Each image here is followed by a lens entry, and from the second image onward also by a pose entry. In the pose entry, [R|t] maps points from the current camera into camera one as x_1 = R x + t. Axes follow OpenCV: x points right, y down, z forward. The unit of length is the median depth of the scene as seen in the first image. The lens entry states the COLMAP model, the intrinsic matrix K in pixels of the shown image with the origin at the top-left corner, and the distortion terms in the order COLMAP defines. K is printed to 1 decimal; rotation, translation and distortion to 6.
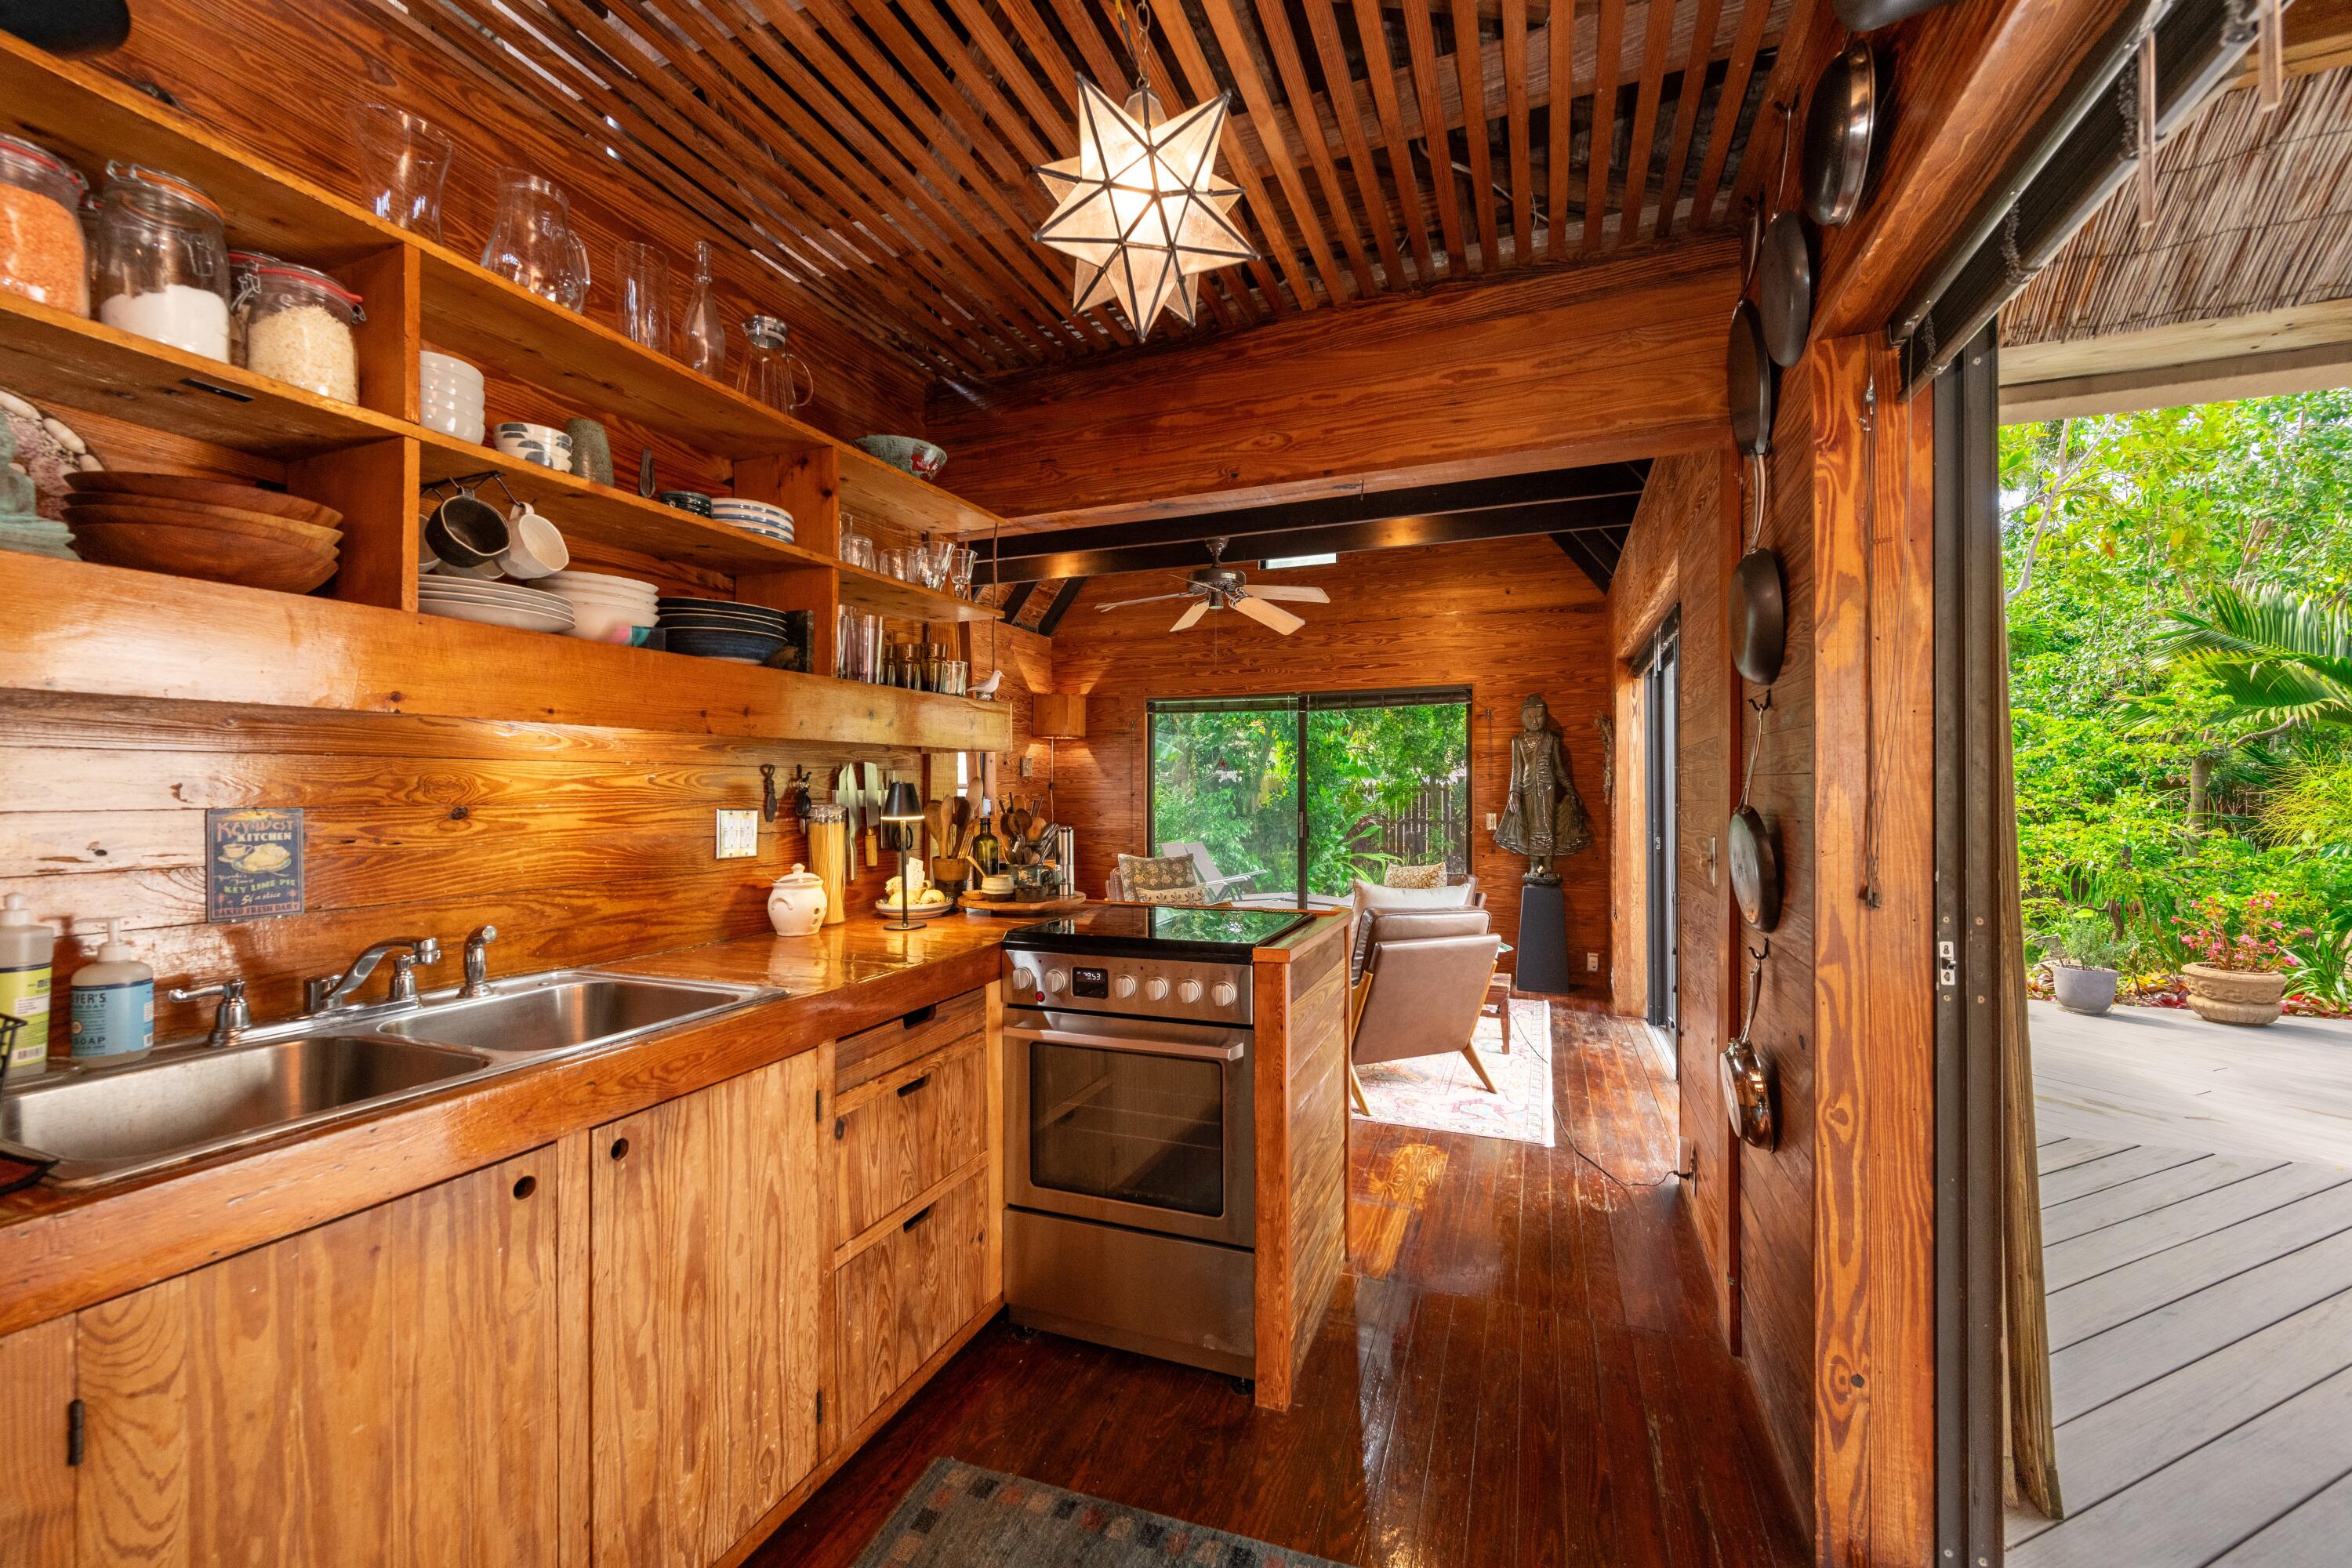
lens RADIAL K [[918.6, 0, 1172.6], [0, 918.6, 791.8], [0, 0, 1]] dist [0.003995, 0.000164]
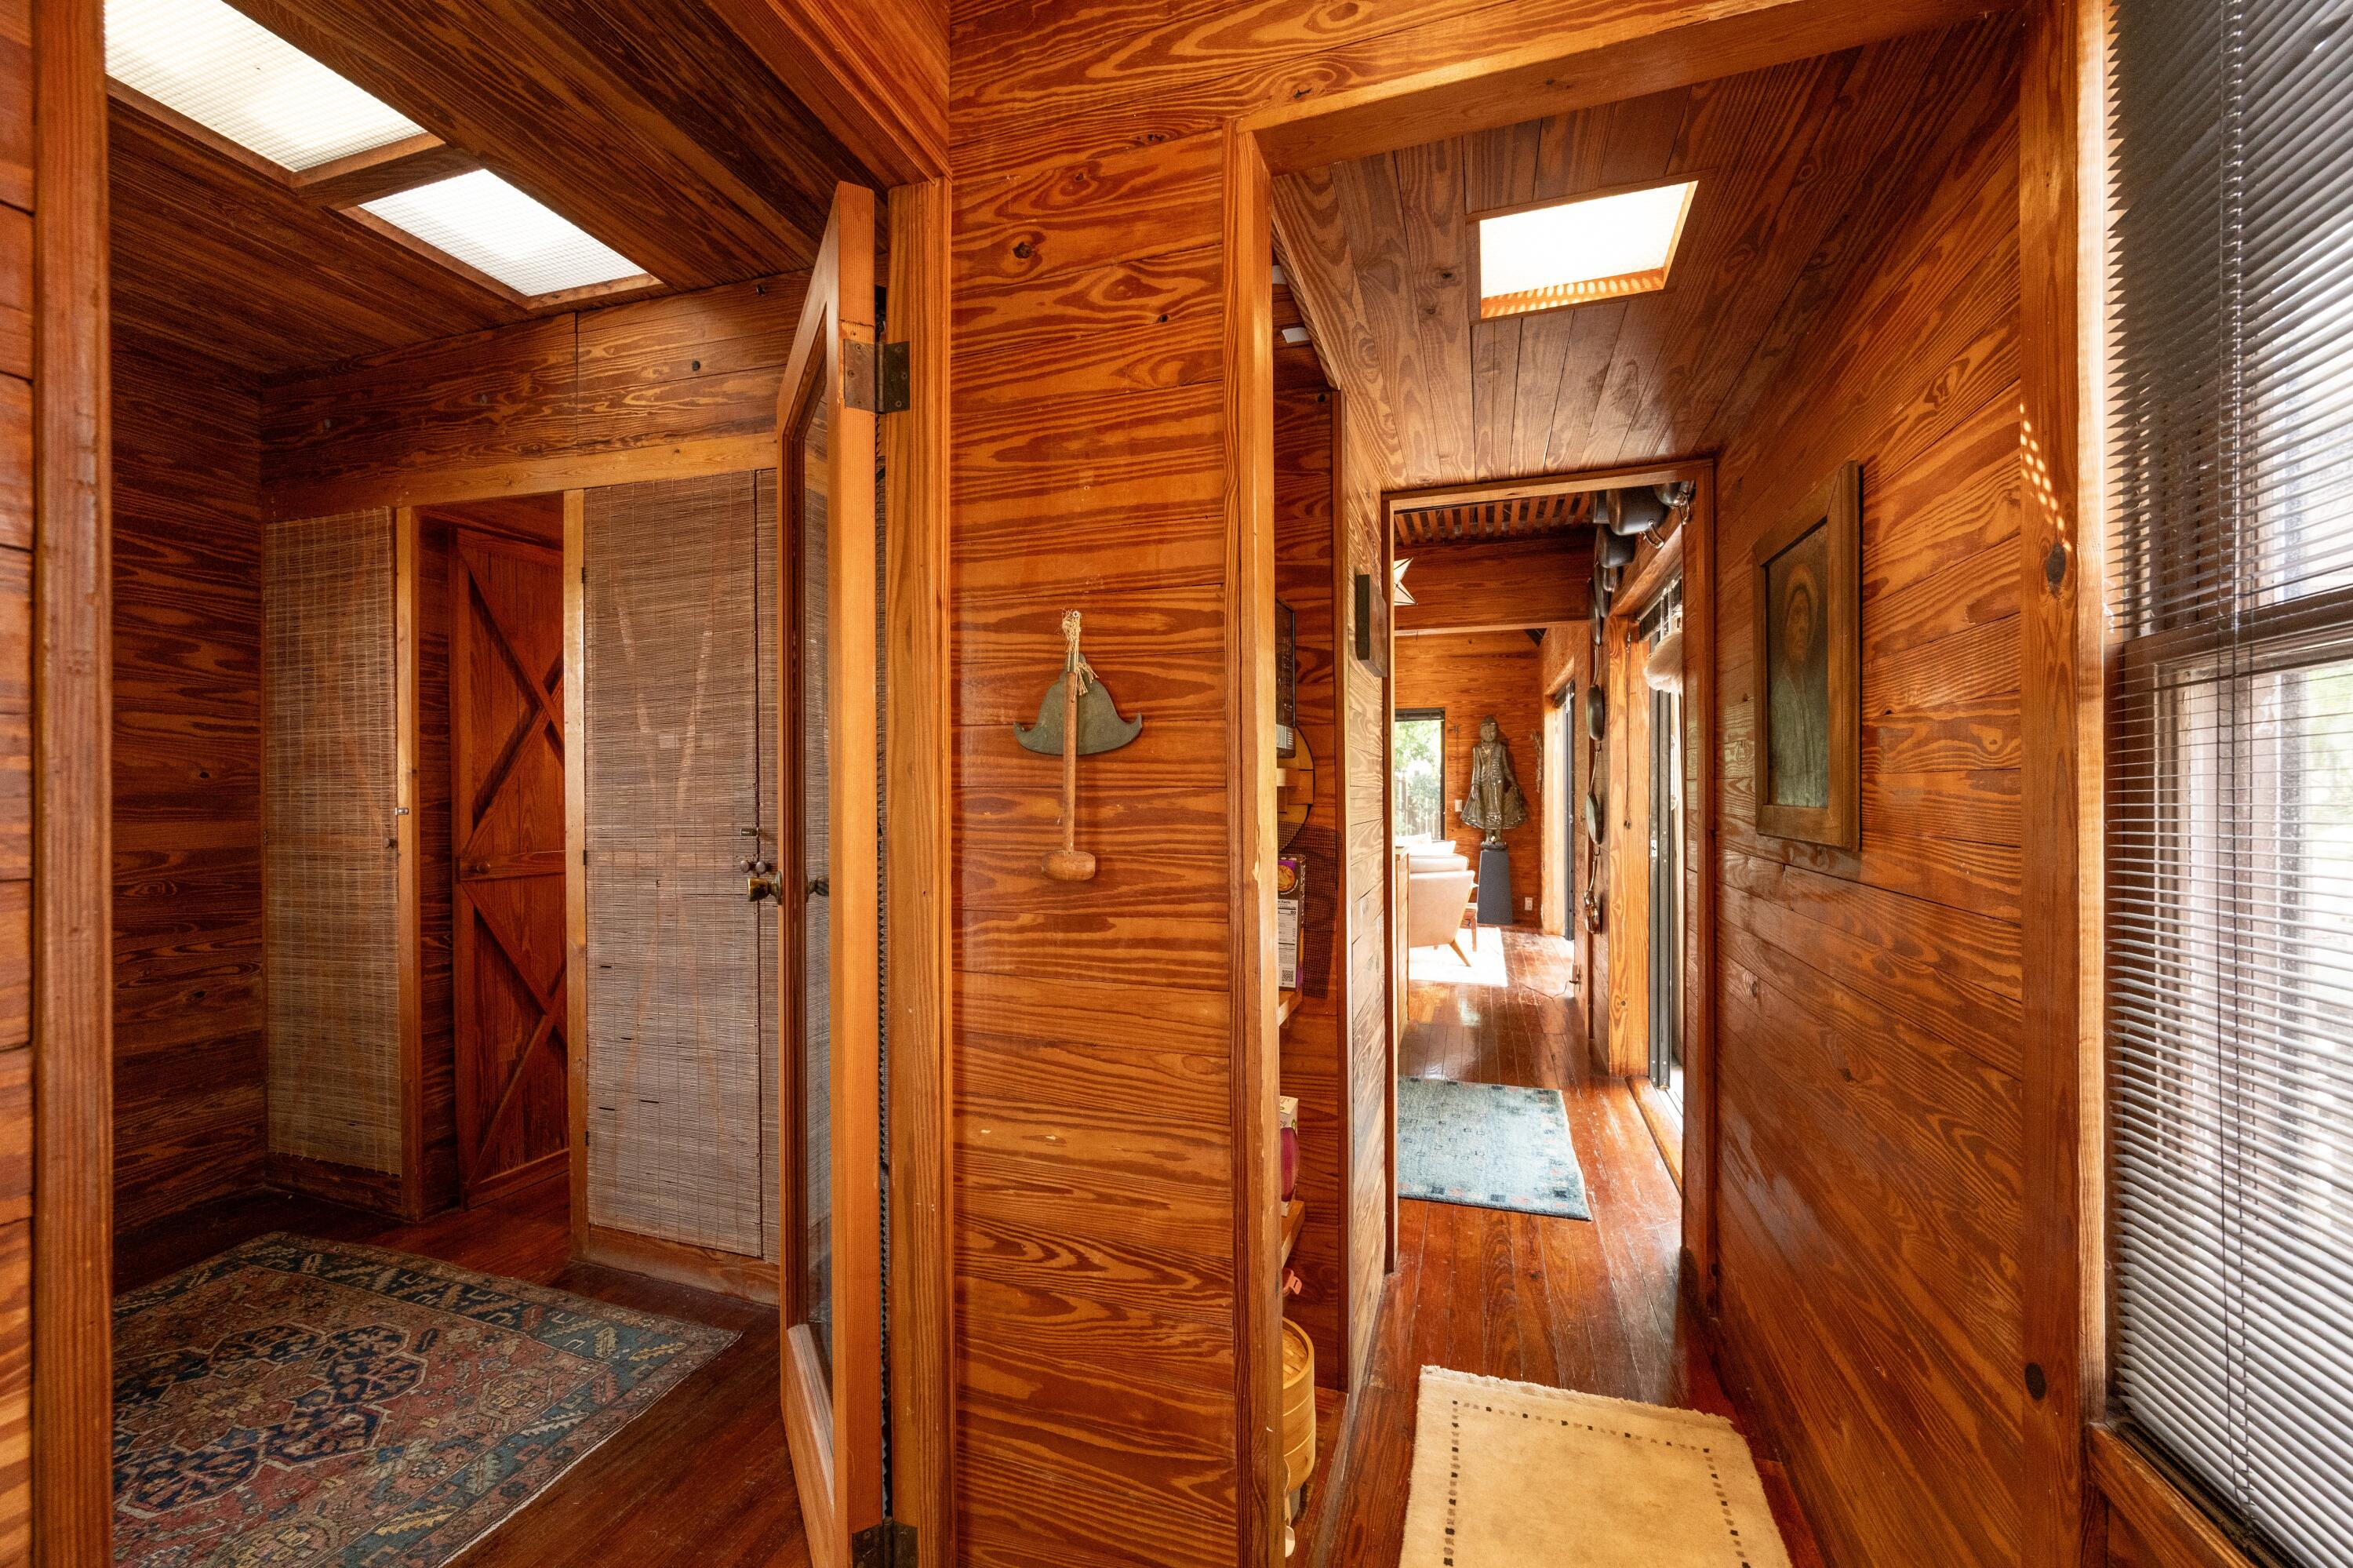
lens RADIAL K [[919.0, 0, 1177.5], [0, 919.0, 786.8], [0, 0, 1]] dist [0.003995, 0.000164]
pose [[0.998013, -0.001144, 0.062997, -0.205938], [0.000895, 0.999992, 0.003990, -0.002934], [-0.063001, -0.003926, 0.998006, -0.452375]]
